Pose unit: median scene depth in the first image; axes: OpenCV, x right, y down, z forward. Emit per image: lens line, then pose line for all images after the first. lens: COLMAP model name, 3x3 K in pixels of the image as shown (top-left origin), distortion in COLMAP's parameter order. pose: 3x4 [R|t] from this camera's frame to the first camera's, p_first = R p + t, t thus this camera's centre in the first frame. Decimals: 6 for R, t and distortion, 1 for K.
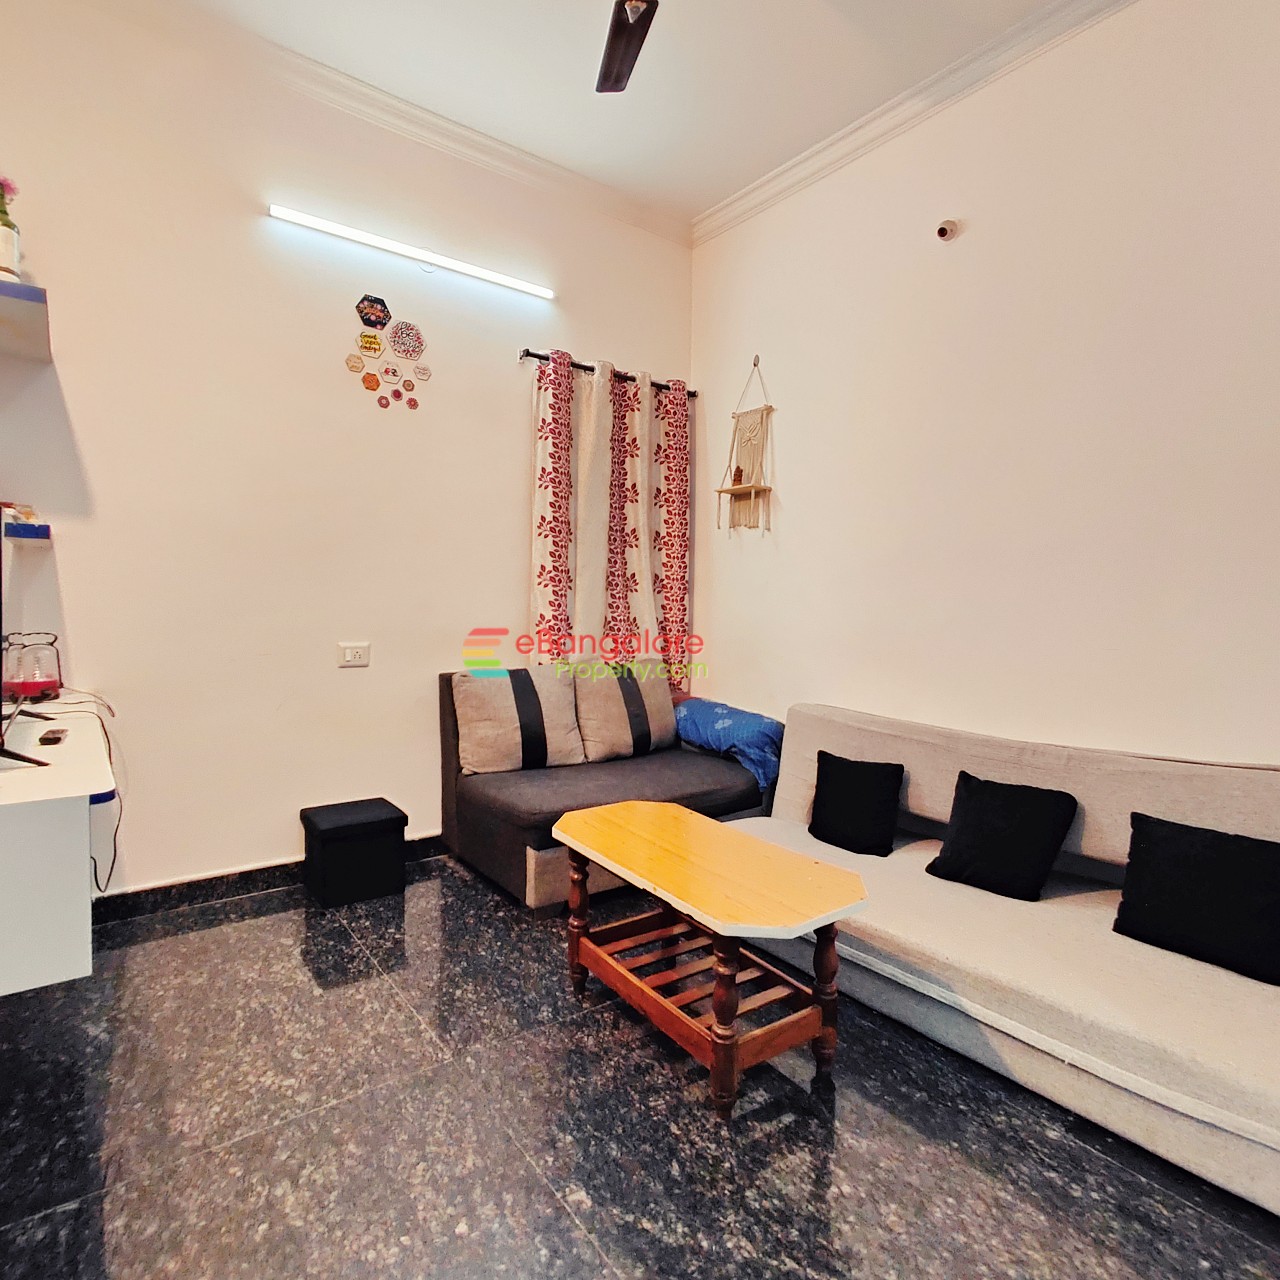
lens RADIAL K [[752.2, 0, 651.5], [0, 752.2, 640.4], [0, 0, 1]] dist [0.002747, 0.005793]
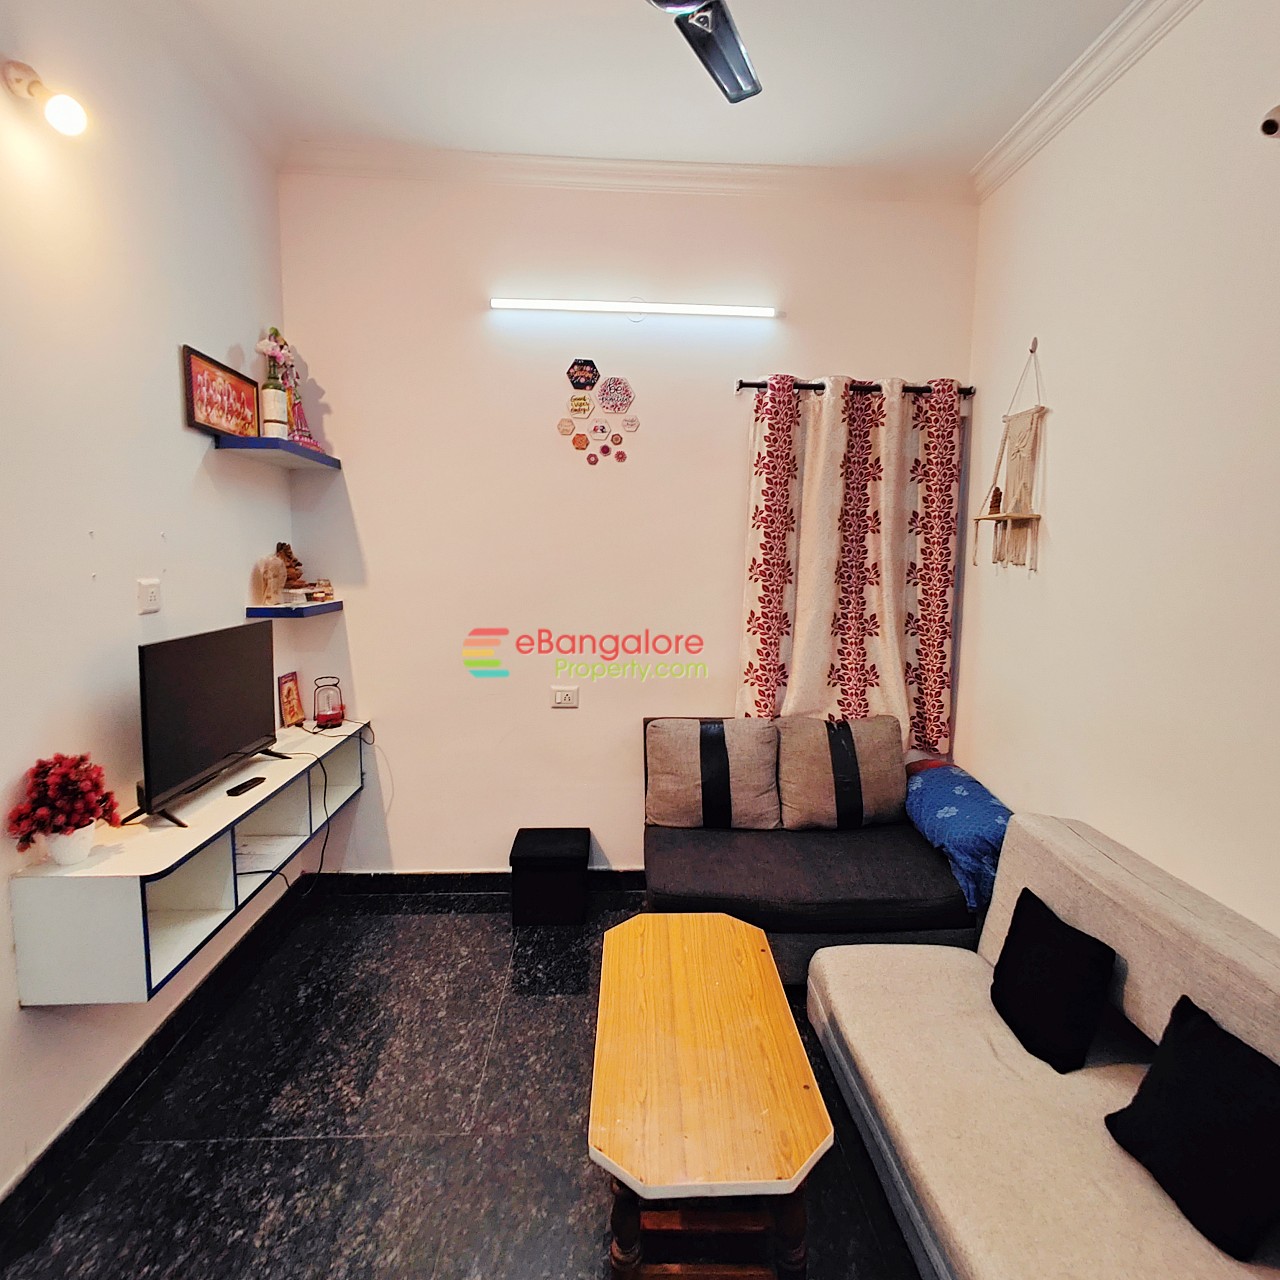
lens RADIAL K [[752.2, 0, 640.9], [0, 752.2, 641.7], [0, 0, 1]] dist [0.002747, 0.005793]
pose [[0.827108, 0.057441, -0.559101, 0.267218], [-0.026002, 0.997609, 0.064026, -0.117819], [0.561442, -0.038419, 0.826624, 0.145029]]
